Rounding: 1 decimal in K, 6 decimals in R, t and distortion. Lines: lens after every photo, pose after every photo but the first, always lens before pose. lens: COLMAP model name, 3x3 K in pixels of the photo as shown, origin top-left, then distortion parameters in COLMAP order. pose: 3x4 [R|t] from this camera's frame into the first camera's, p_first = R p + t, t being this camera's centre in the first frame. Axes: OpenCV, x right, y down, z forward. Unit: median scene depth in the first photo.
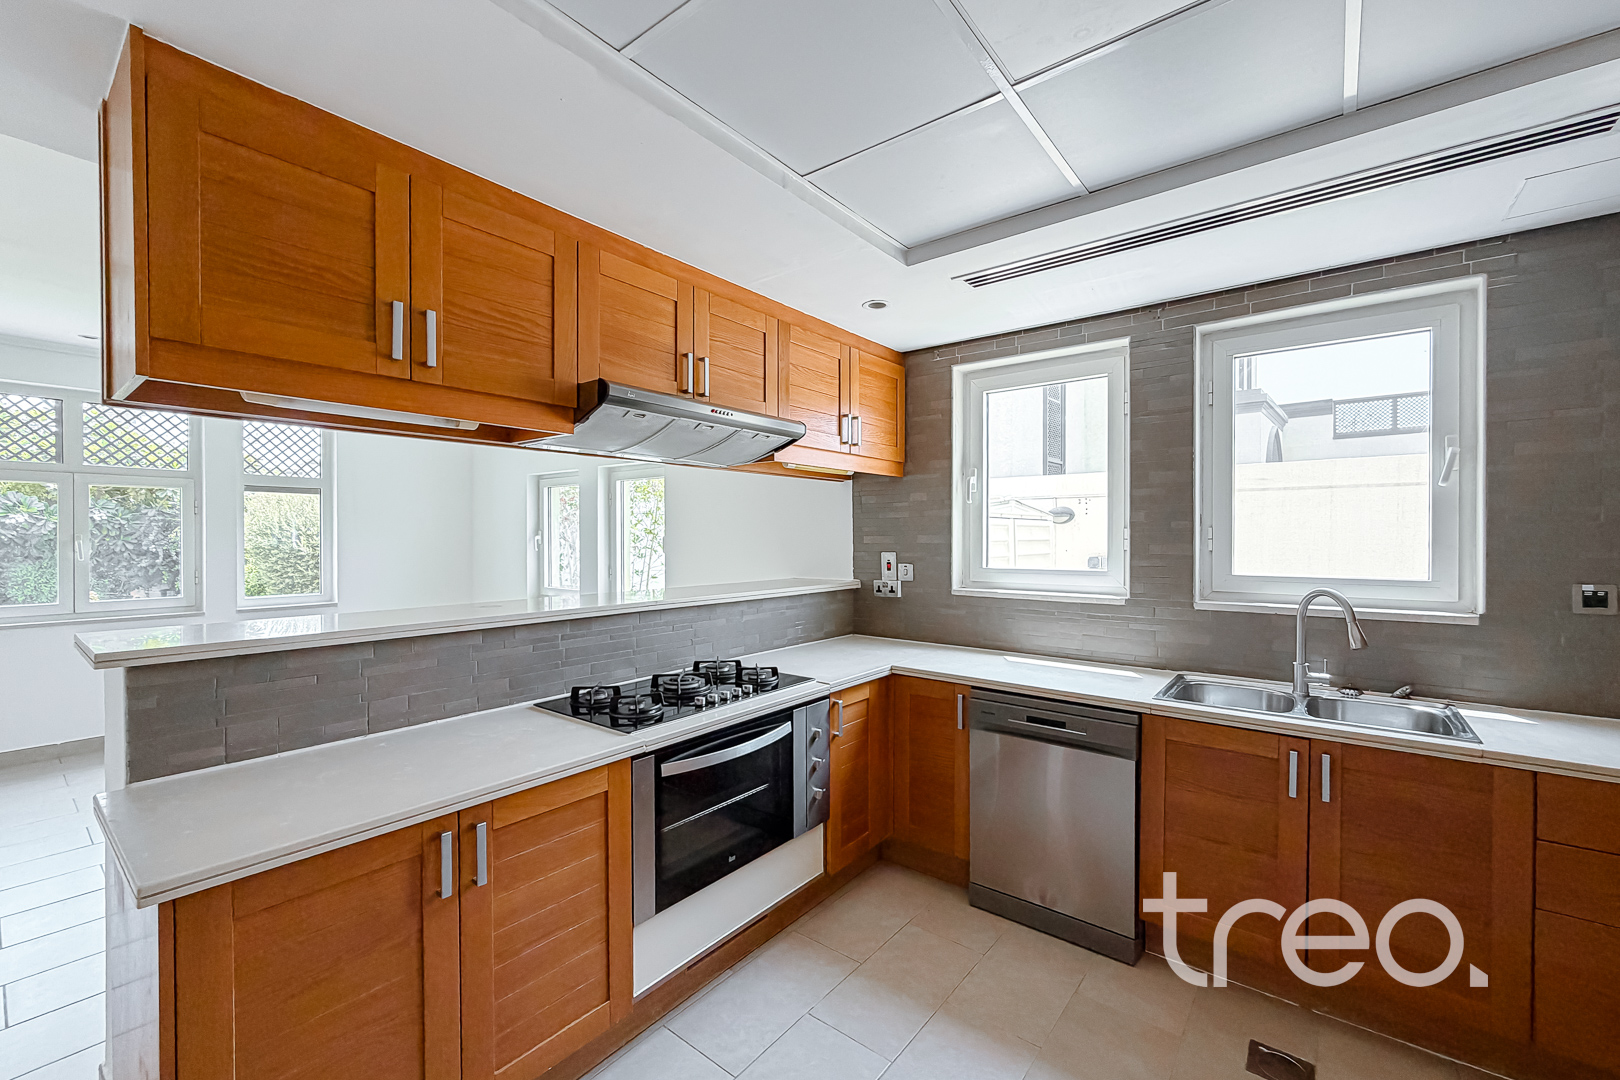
lens RADIAL K [[658.9, 0, 807.6], [0, 658.9, 540.7], [0, 0, 1]] dist [-0.000670, -0.000257]
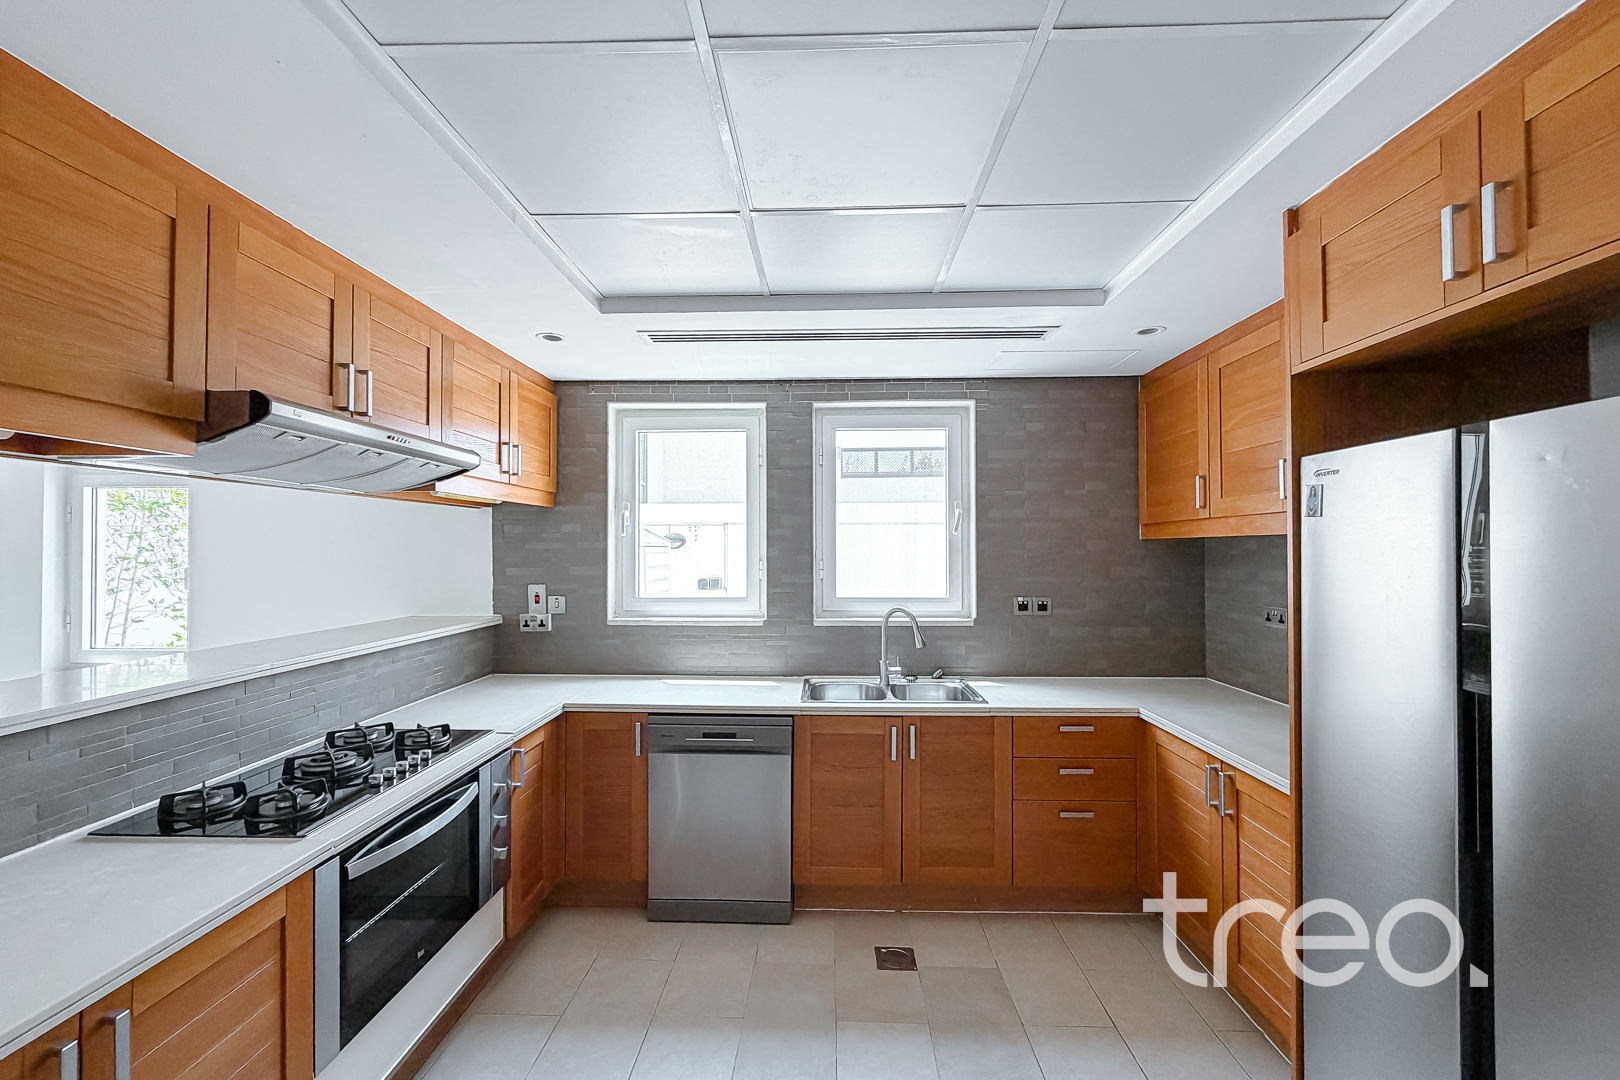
lens RADIAL K [[658.9, 0, 807.6], [0, 658.9, 540.7], [0, 0, 1]] dist [-0.000670, -0.000257]
pose [[0.804380, 0.008180, 0.594059, -0.192873], [0.004391, 0.999796, -0.019711, -0.038107], [-0.594099, 0.018463, 0.804180, -0.013616]]
